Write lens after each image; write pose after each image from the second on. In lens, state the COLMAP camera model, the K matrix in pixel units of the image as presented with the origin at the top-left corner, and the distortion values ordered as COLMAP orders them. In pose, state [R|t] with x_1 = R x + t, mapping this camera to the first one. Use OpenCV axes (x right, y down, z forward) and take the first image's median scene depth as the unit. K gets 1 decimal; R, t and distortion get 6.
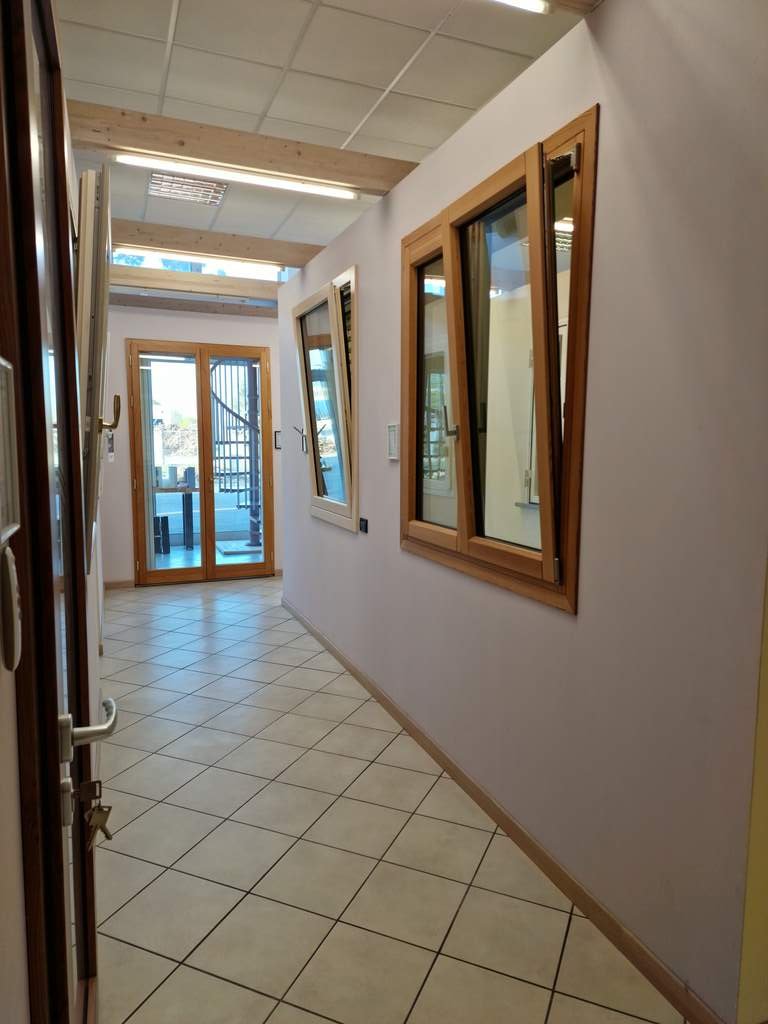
lens RADIAL K [[690.2, 0, 384.0], [0, 690.2, 512.0], [0, 0, 1]] dist [0.000845, -0.000907]
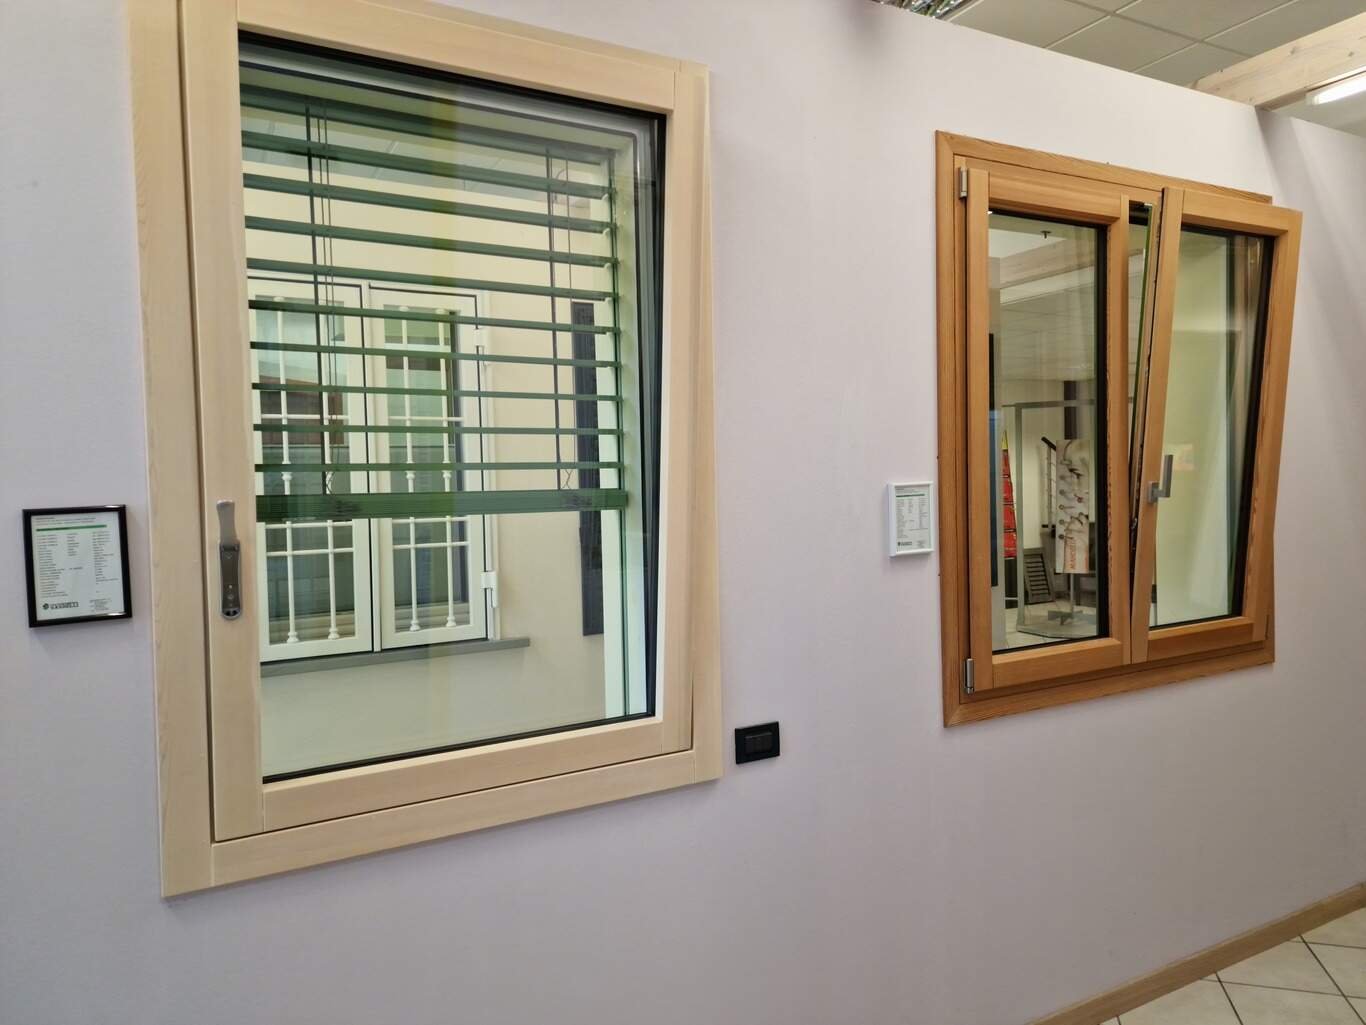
lens RADIAL K [[920.7, 0, 683.0], [0, 920.7, 512.5], [0, 0, 1]] dist [0.000845, -0.000907]
pose [[-0.127870, -0.028978, 0.991368, -0.811660], [0.129315, 0.990553, 0.045634, -0.211134], [-0.983324, 0.134034, -0.122915, 1.668024]]
